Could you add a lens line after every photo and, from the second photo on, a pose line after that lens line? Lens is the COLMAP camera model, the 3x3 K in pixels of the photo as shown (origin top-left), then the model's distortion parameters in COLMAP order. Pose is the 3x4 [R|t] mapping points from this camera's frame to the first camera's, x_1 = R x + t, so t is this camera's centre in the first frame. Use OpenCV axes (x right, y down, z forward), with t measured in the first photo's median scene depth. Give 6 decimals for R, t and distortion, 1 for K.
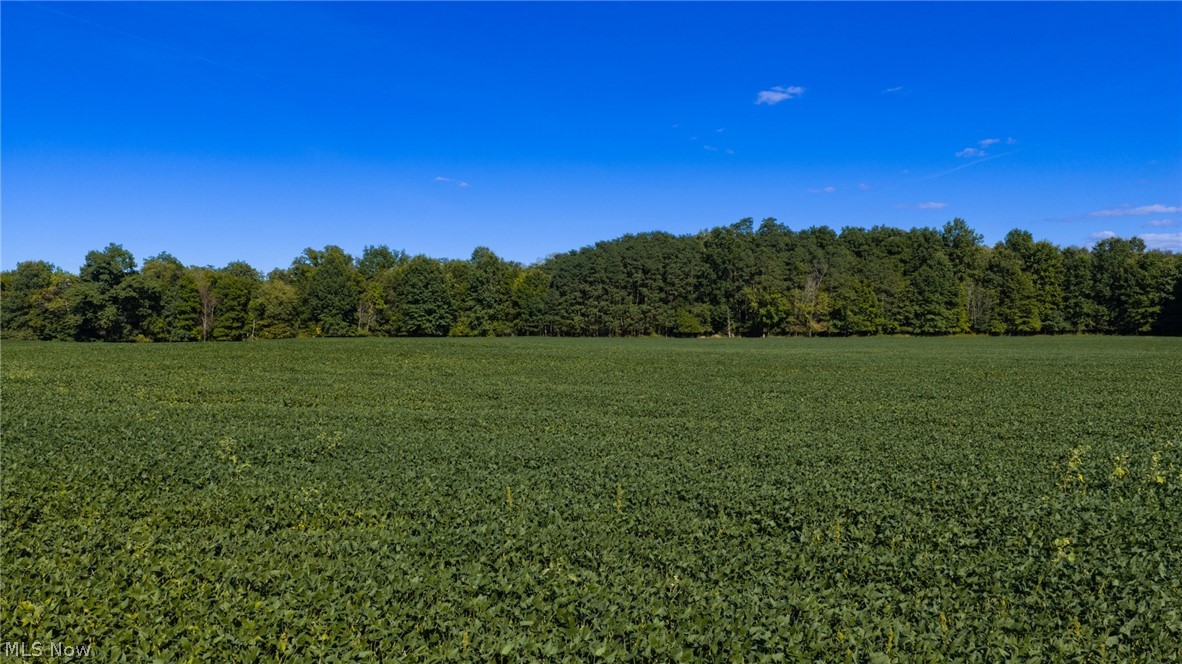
lens RADIAL K [[975.5, 0, 593.0], [0, 975.5, 329.4], [0, 0, 1]] dist [0.032490, -0.066212]
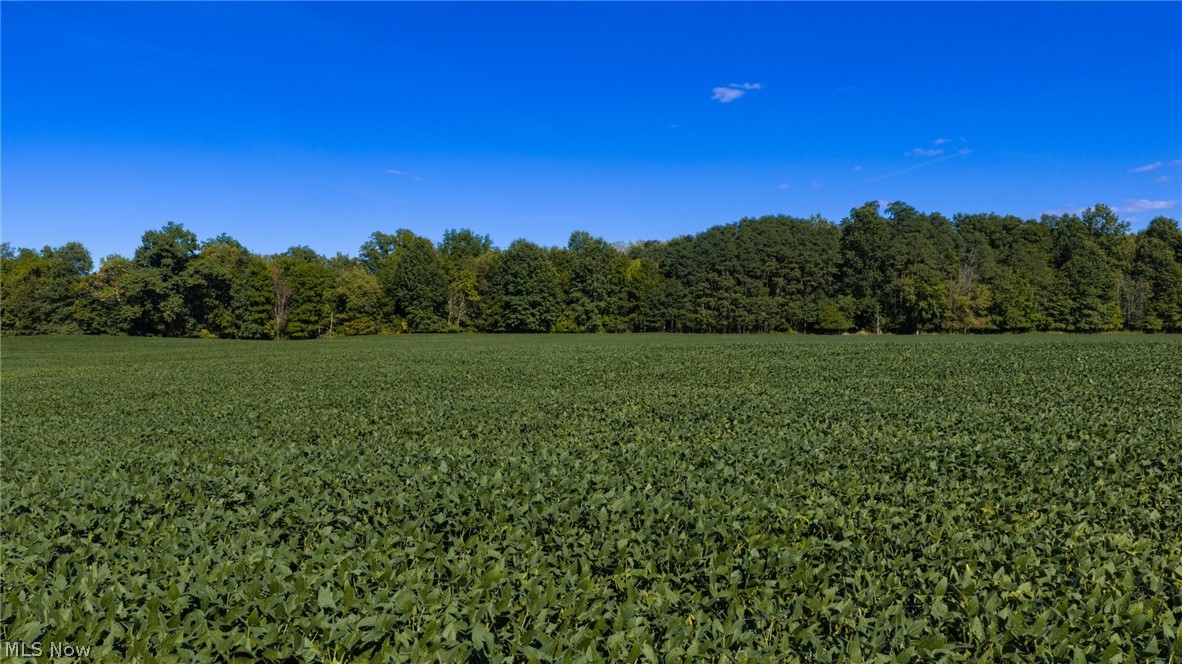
lens RADIAL K [[975.5, 0, 592.3], [0, 975.5, 337.8], [0, 0, 1]] dist [0.032490, -0.066212]
pose [[0.998779, 0.002256, 0.049360, -0.157555], [-0.002904, 0.999910, 0.013066, 0.000441], [-0.049326, -0.013193, 0.998696, 0.123212]]
